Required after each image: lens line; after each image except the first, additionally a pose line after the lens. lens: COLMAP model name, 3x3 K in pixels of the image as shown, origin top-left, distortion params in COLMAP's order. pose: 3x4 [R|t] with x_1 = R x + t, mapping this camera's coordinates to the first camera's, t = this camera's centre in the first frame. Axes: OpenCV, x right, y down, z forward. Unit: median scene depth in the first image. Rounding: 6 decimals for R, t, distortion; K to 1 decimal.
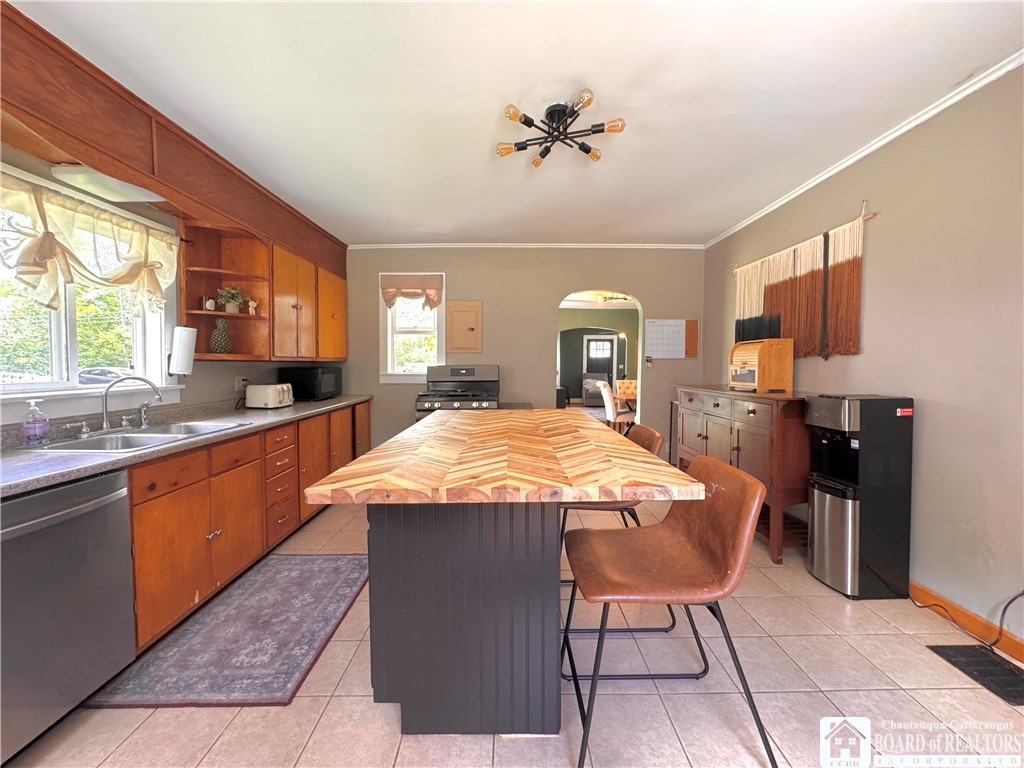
lens RADIAL K [[408.1, 0, 510.1], [0, 408.1, 387.3], [0, 0, 1]] dist [-0.004106, 0.000882]
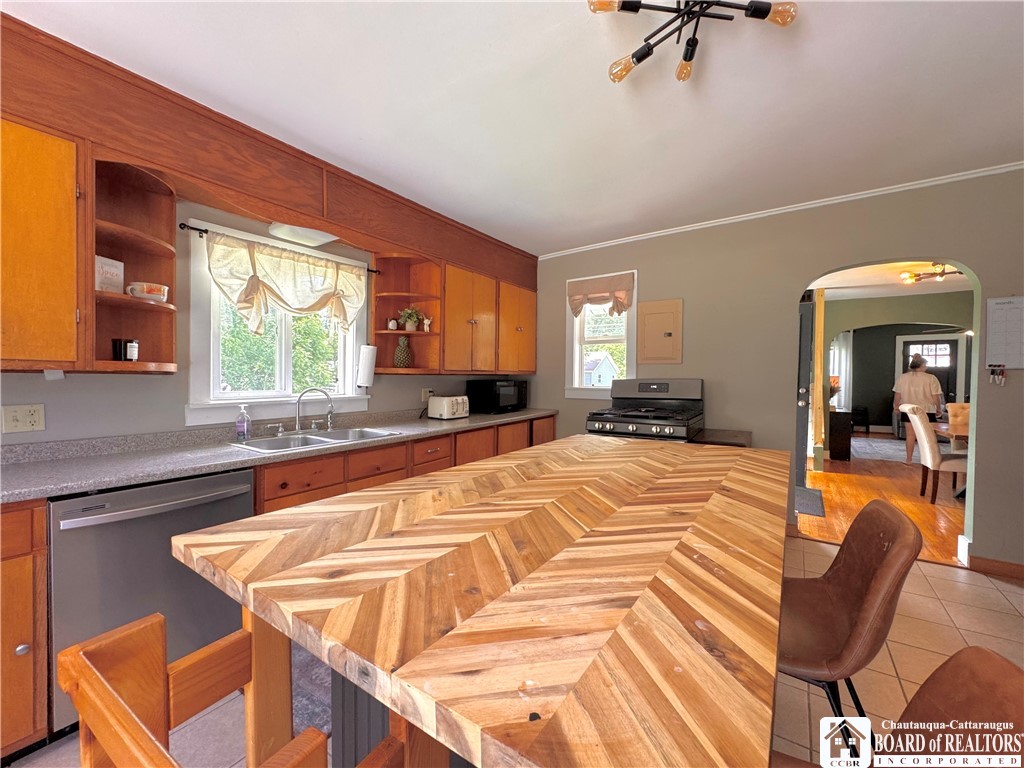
lens RADIAL K [[408.1, 0, 511.7], [0, 408.1, 386.0], [0, 0, 1]] dist [-0.004106, 0.000882]
pose [[0.821175, 0.013678, -0.570513, 0.167207], [-0.033164, 0.999167, -0.023780, -0.015839], [0.569712, 0.038448, 0.820944, 0.243382]]
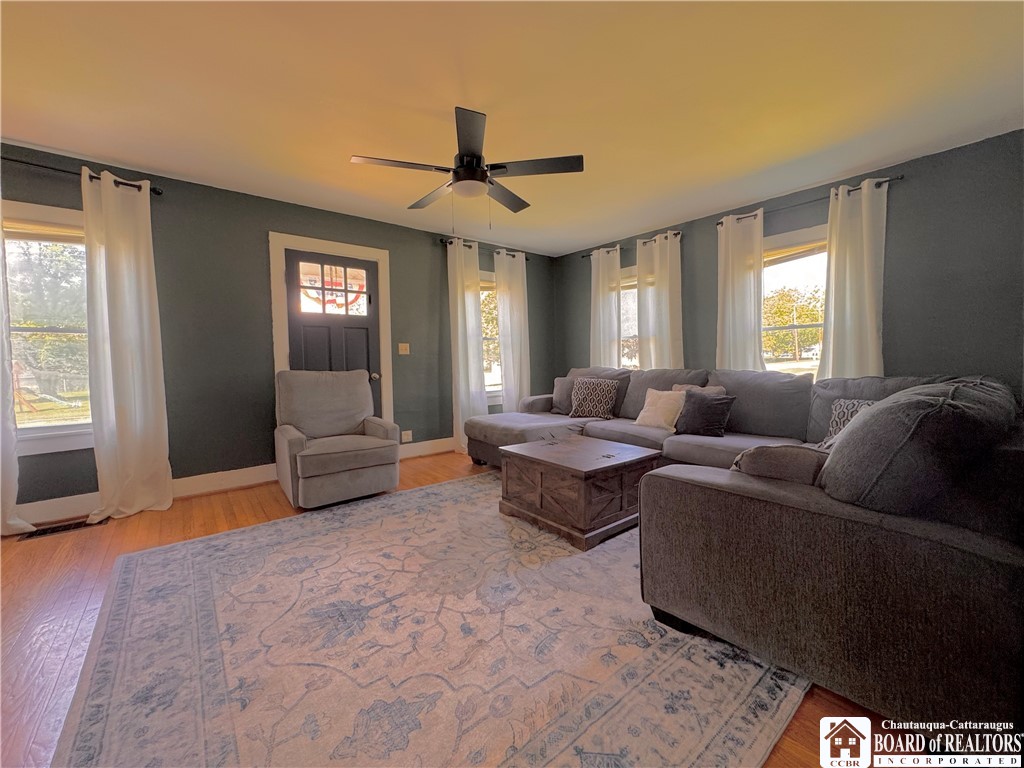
lens RADIAL K [[408.1, 0, 512.4], [0, 408.1, 381.8], [0, 0, 1]] dist [-0.004106, 0.000882]
pose [[0.770615, -0.044701, 0.635731, 0.563657], [0.053051, 0.998574, 0.005906, -0.091208], [-0.635089, 0.029175, 0.771888, 3.046380]]
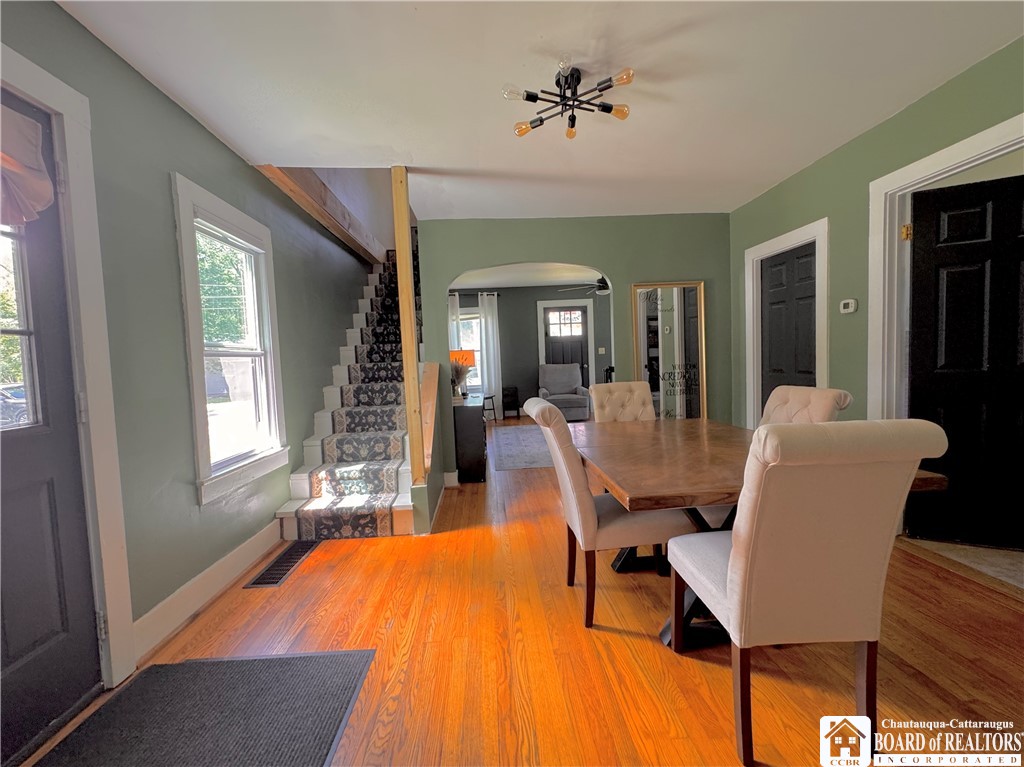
lens RADIAL K [[438.1, 0, 511.3], [0, 438.1, 384.6], [0, 0, 1]] dist [-0.001008, -0.000103]
pose [[0.996843, -0.050594, 0.061185, 0.424228], [0.049888, 0.998670, 0.013018, -0.068129], [-0.061762, -0.009925, 0.998042, 1.578768]]
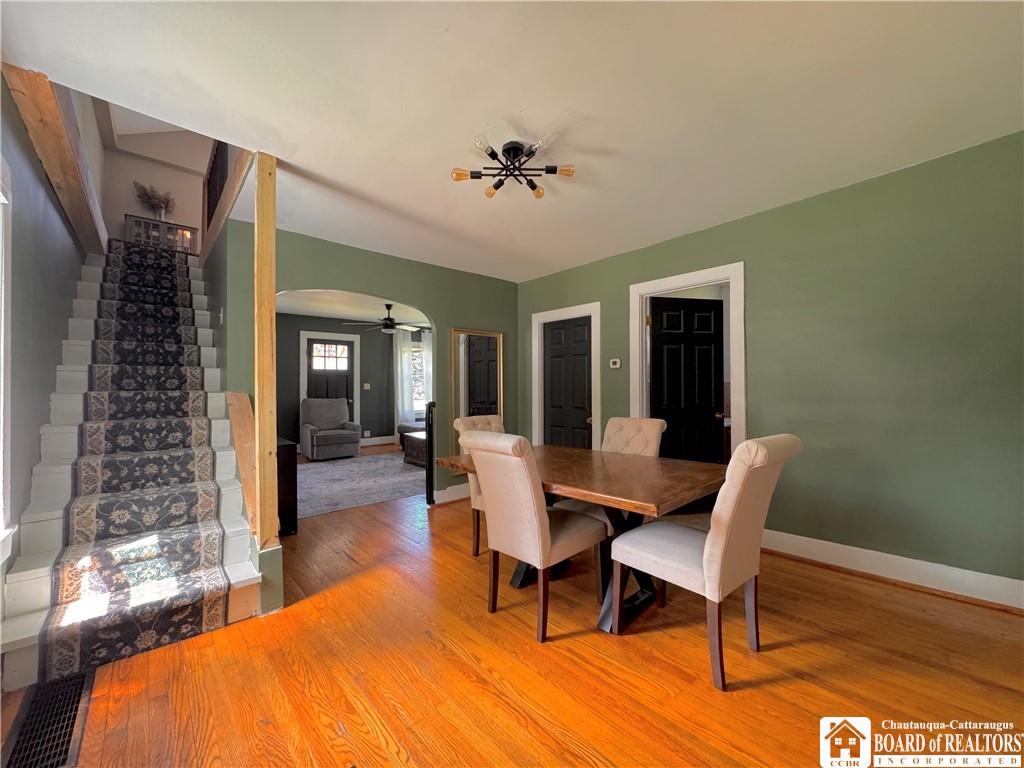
lens RADIAL K [[408.1, 0, 510.7], [0, 408.1, 384.8], [0, 0, 1]] dist [-0.004106, 0.000882]
pose [[0.744521, -0.004190, 0.667586, 0.091606], [0.042025, 0.998291, -0.040603, -0.081675], [-0.666275, 0.058285, 0.743425, 1.739477]]
